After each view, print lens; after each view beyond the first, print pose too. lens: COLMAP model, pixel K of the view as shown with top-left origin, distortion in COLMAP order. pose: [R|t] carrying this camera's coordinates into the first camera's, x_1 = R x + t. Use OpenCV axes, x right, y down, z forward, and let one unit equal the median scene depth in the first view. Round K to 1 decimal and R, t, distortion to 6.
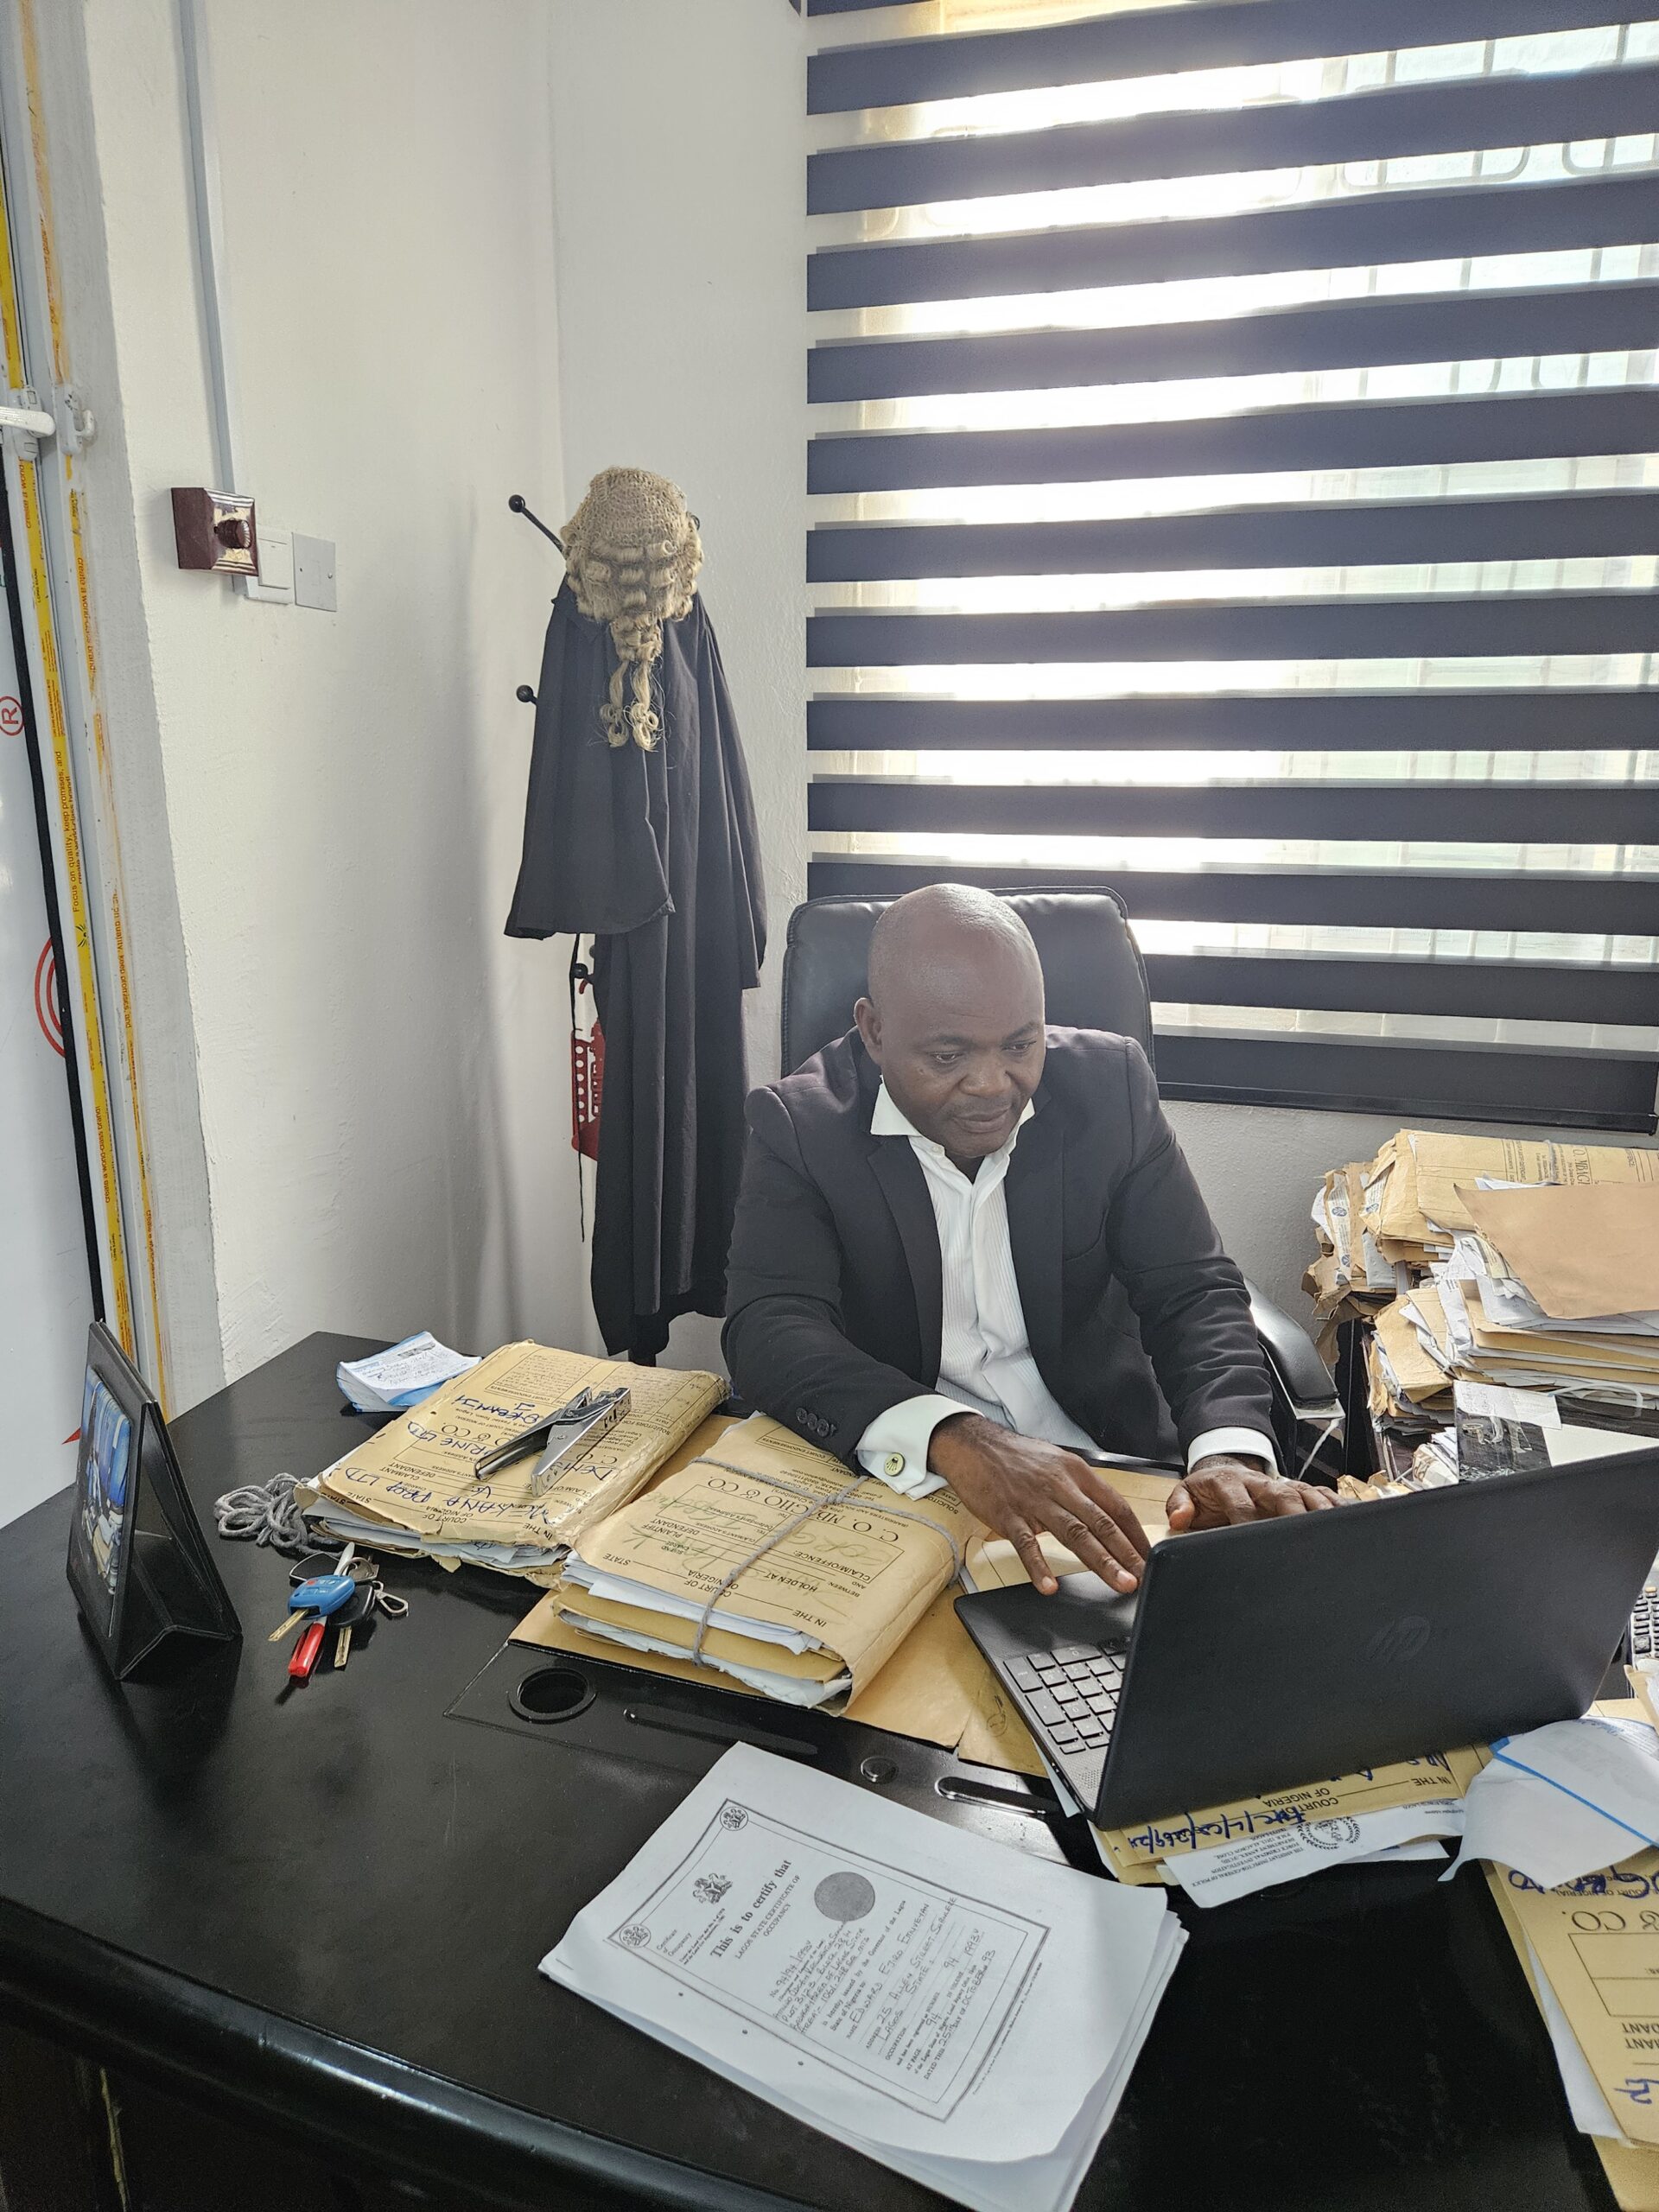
lens RADIAL K [[1486.6, 0, 829.5], [0, 1486.6, 1106.0], [0, 0, 1]] dist [0.061293, -0.049667]
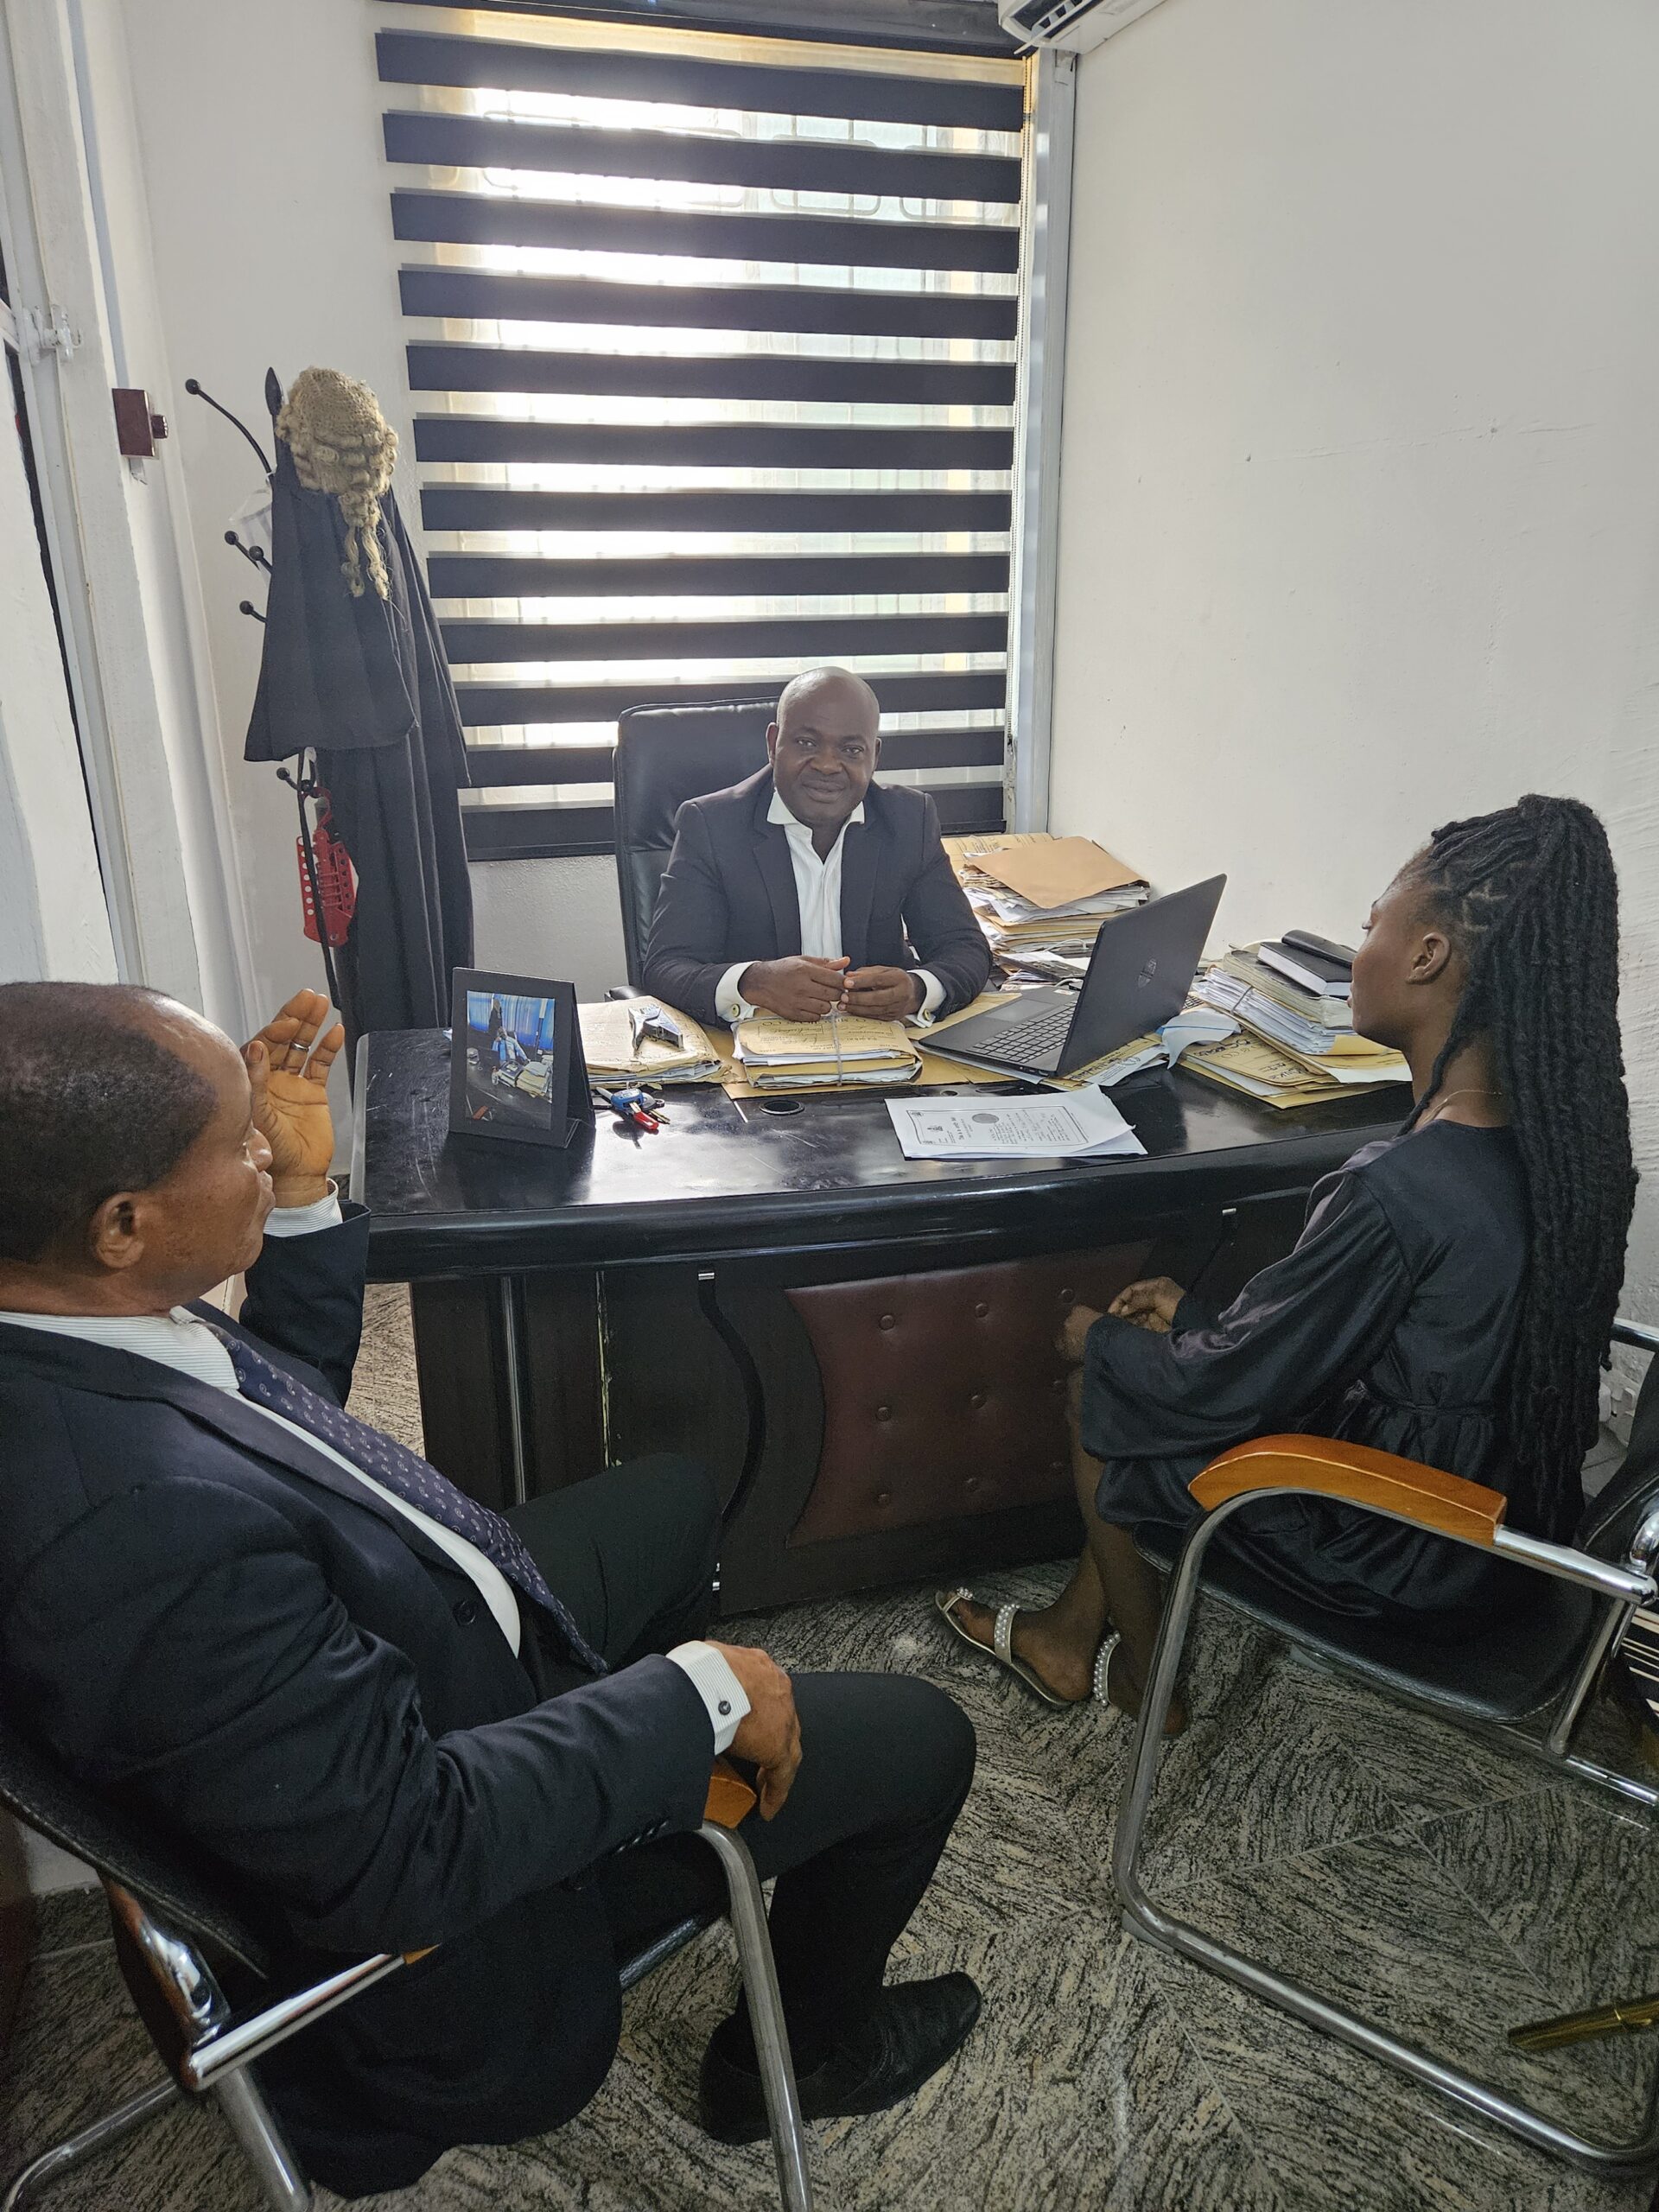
lens RADIAL K [[1511.9, 0, 829.5], [0, 1511.9, 1106.0], [0, 0, 1]] dist [0.063907, -0.055327]
pose [[0.829182, -0.191546, 0.525136, -0.756888], [0.145306, 0.981020, 0.128397, 0.100673], [-0.539762, -0.030159, 0.841277, -0.429860]]
